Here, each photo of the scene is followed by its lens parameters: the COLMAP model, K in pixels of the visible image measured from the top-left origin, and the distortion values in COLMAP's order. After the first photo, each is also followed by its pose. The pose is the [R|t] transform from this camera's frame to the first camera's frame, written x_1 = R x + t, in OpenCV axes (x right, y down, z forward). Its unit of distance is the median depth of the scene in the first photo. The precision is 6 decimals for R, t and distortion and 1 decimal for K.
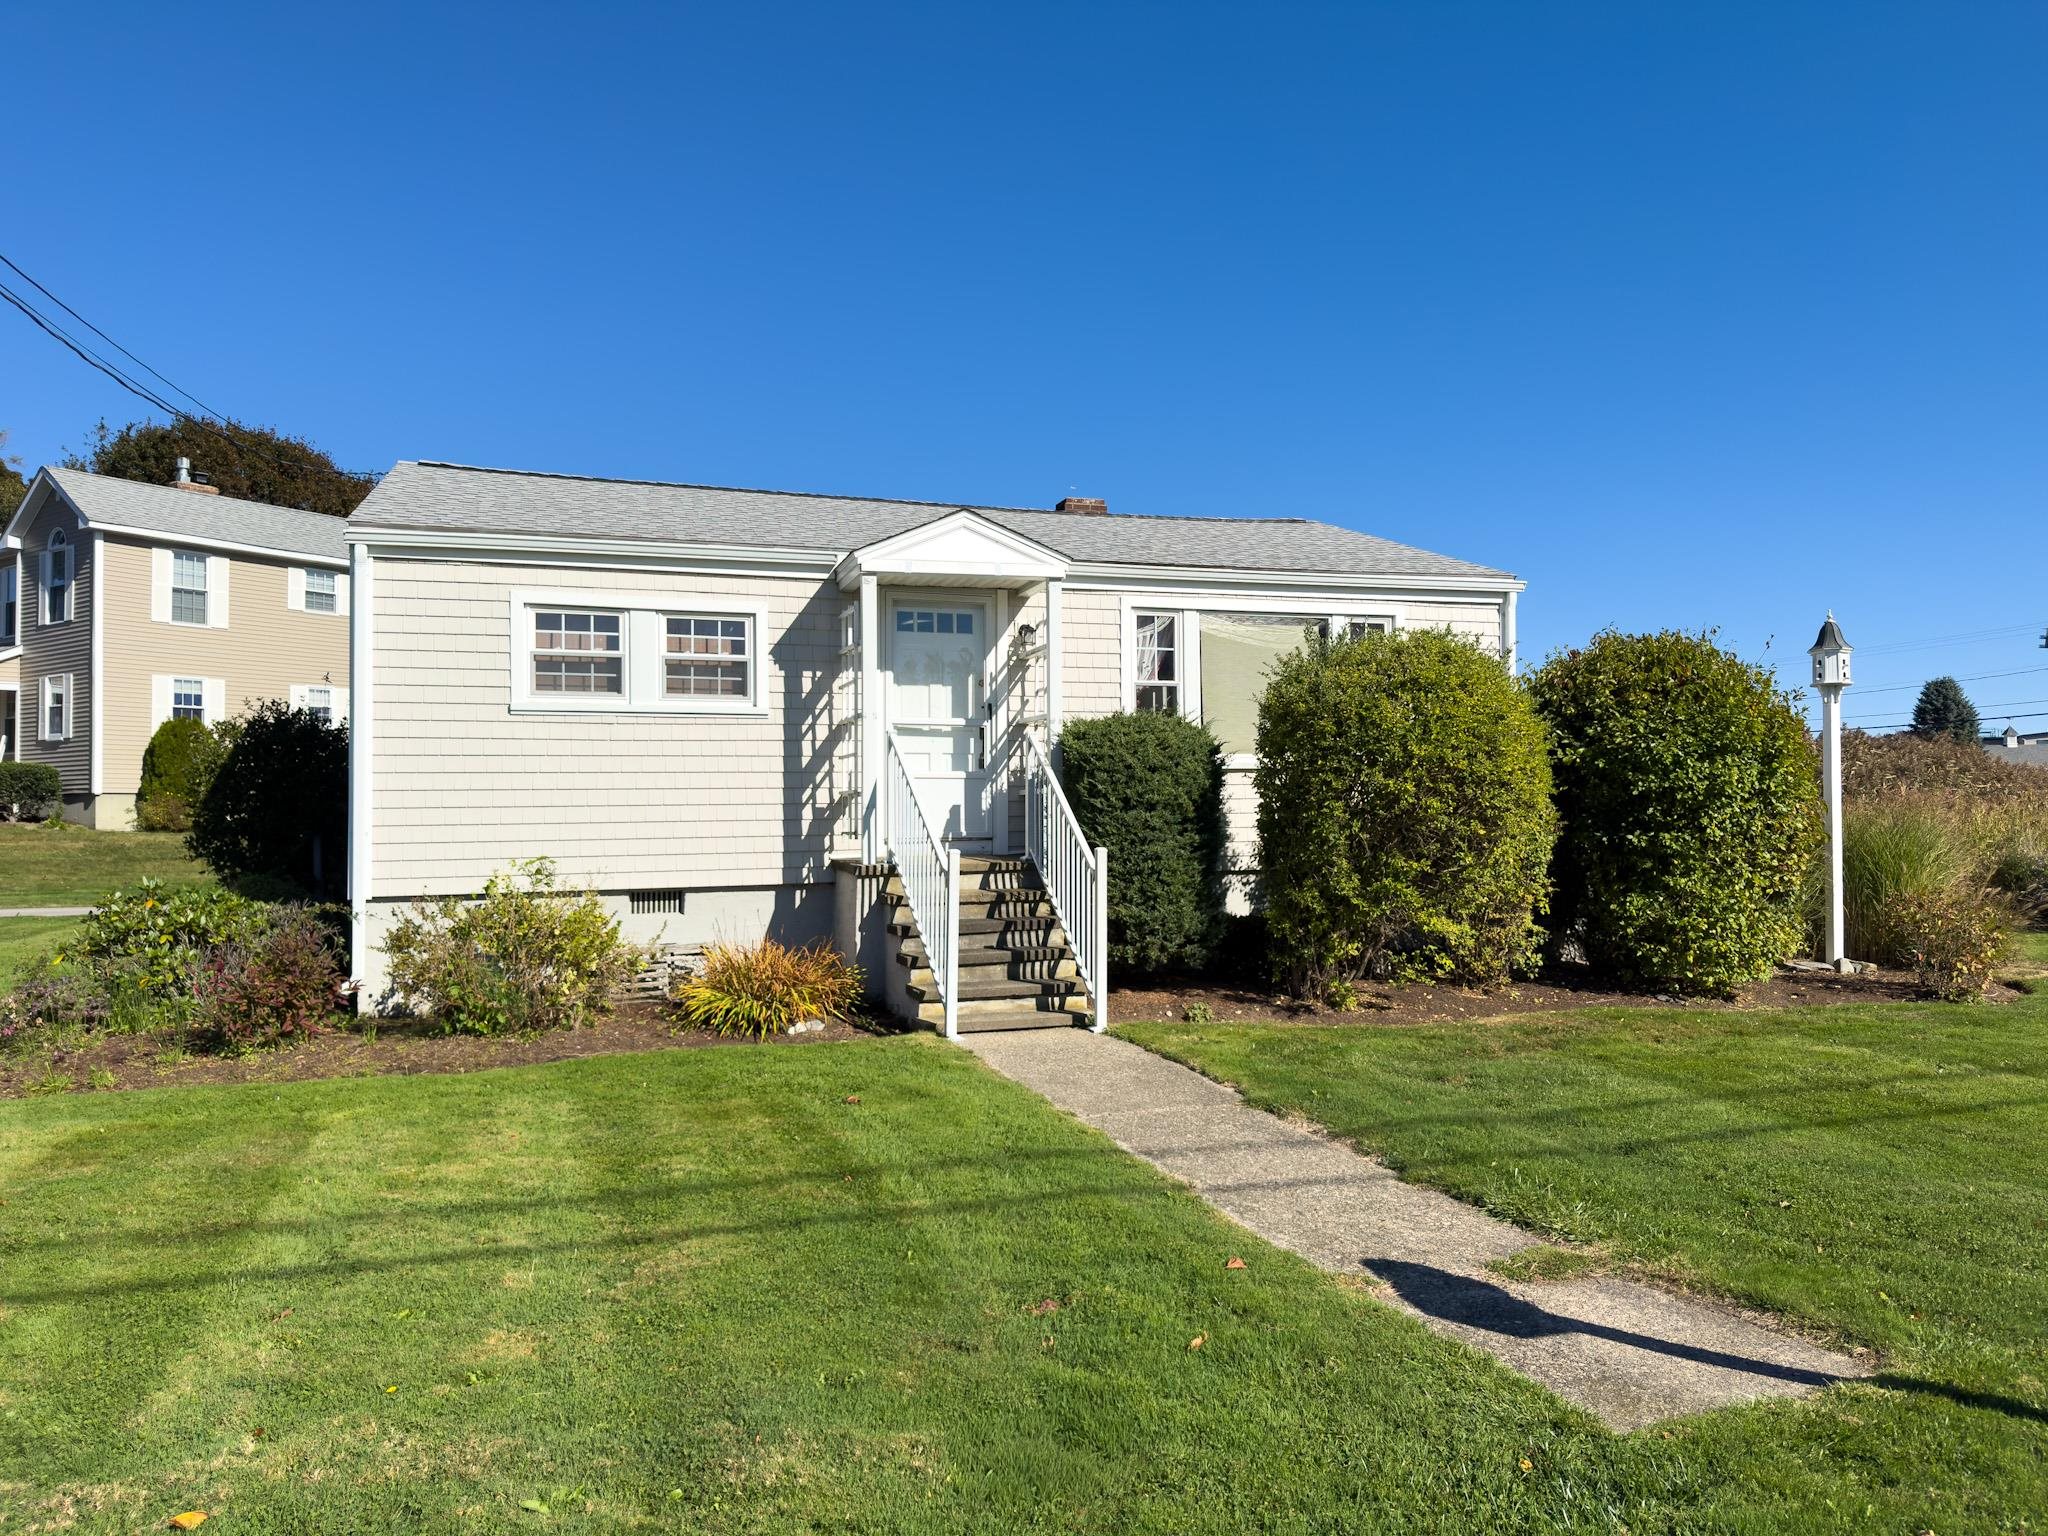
lens RADIAL K [[1478.5, 0, 1024.0], [0, 1478.5, 768.0], [0, 0, 1]] dist [0.108265, -0.206145]
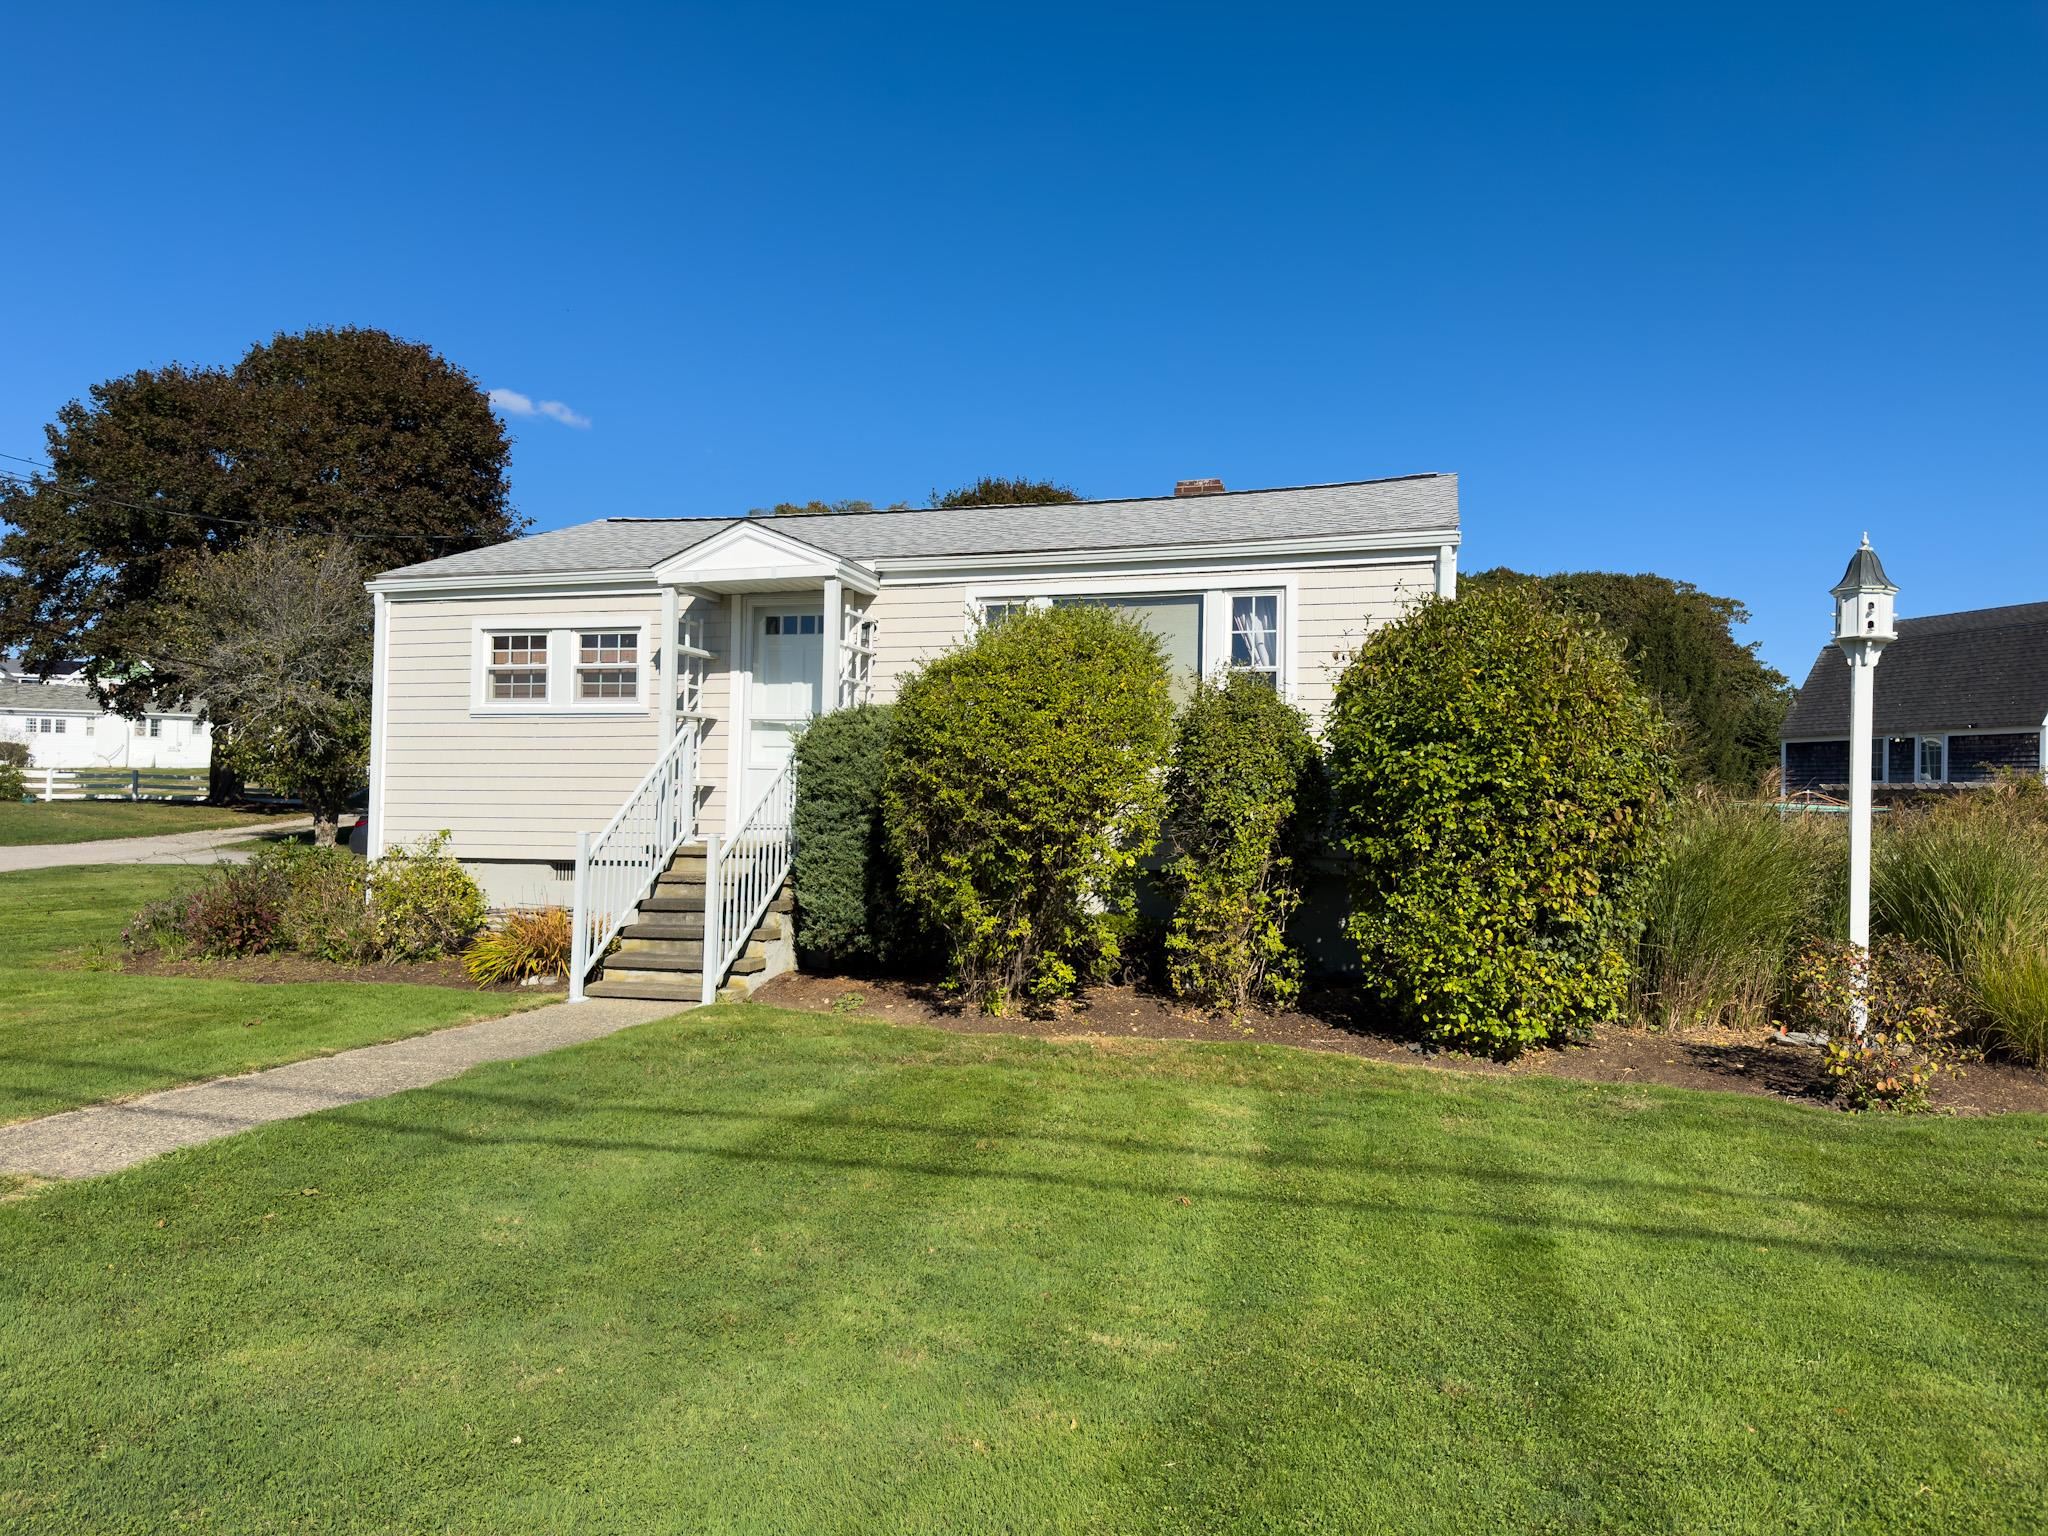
lens RADIAL K [[1478.5, 0, 1024.0], [0, 1478.5, 768.0], [0, 0, 1]] dist [0.108265, -0.206145]
pose [[0.805742, 0.002217, -0.592263, 0.748380], [-0.001114, 0.999997, 0.002227, 0.003538], [0.592266, -0.001135, 0.805742, 0.240774]]
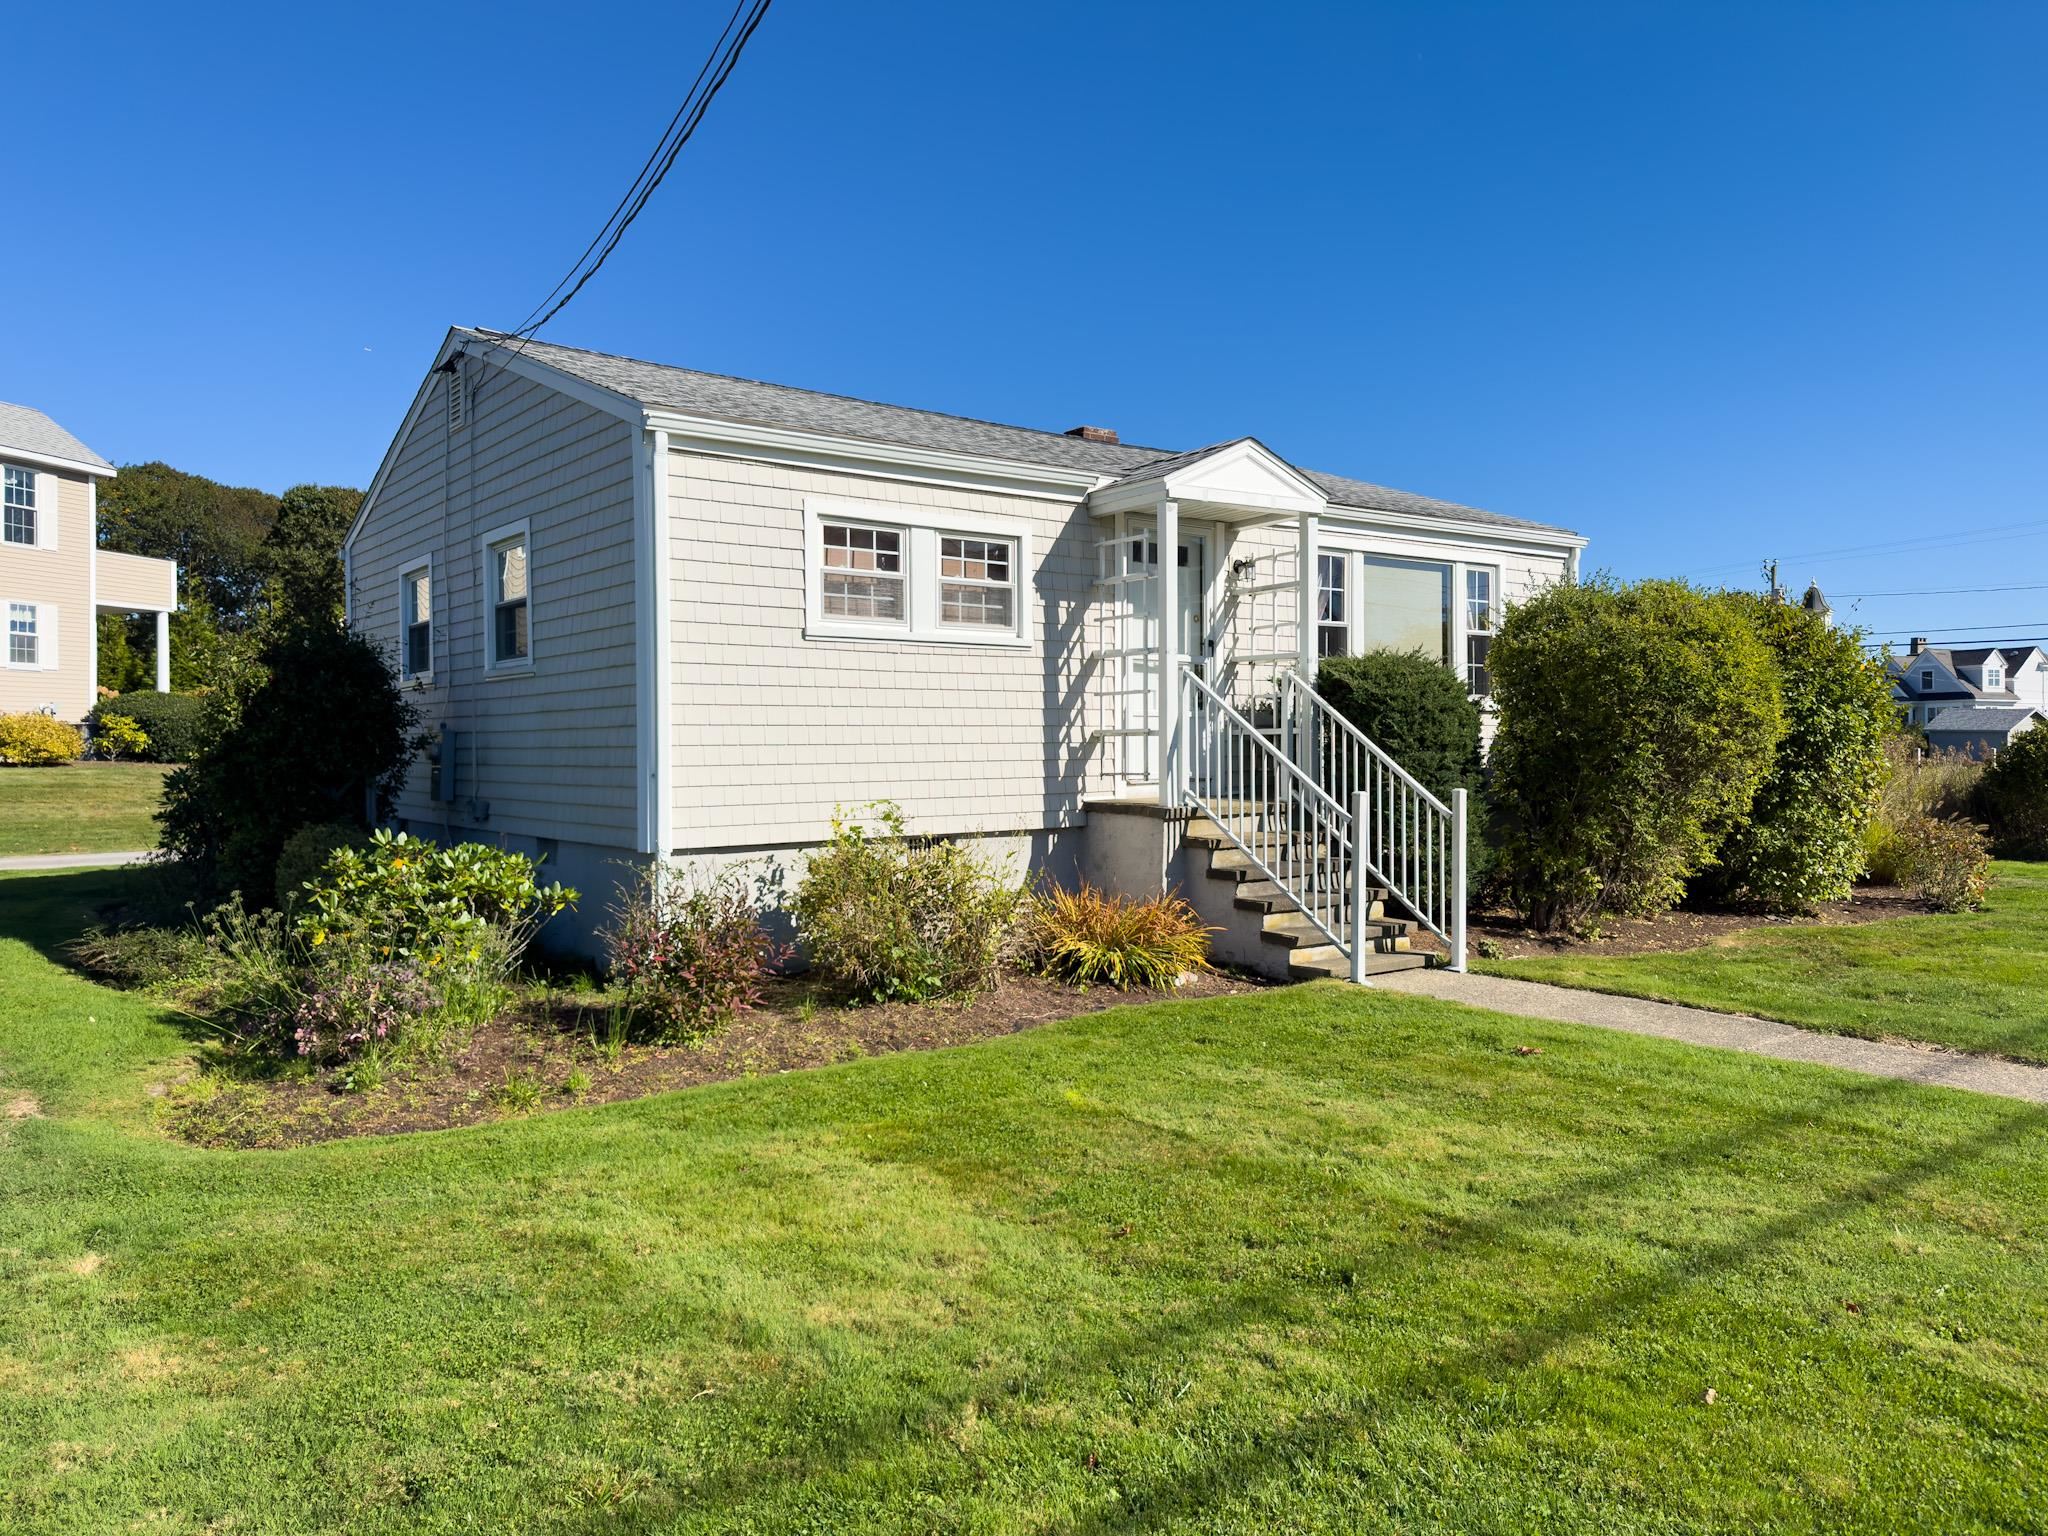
lens RADIAL K [[1478.5, 0, 1024.0], [0, 1478.5, 768.0], [0, 0, 1]] dist [0.108265, -0.206145]
pose [[0.948921, -0.001064, 0.315513, -0.471517], [-0.011839, 0.999170, 0.038975, 0.003857], [-0.315293, -0.040720, 0.948120, 0.119208]]
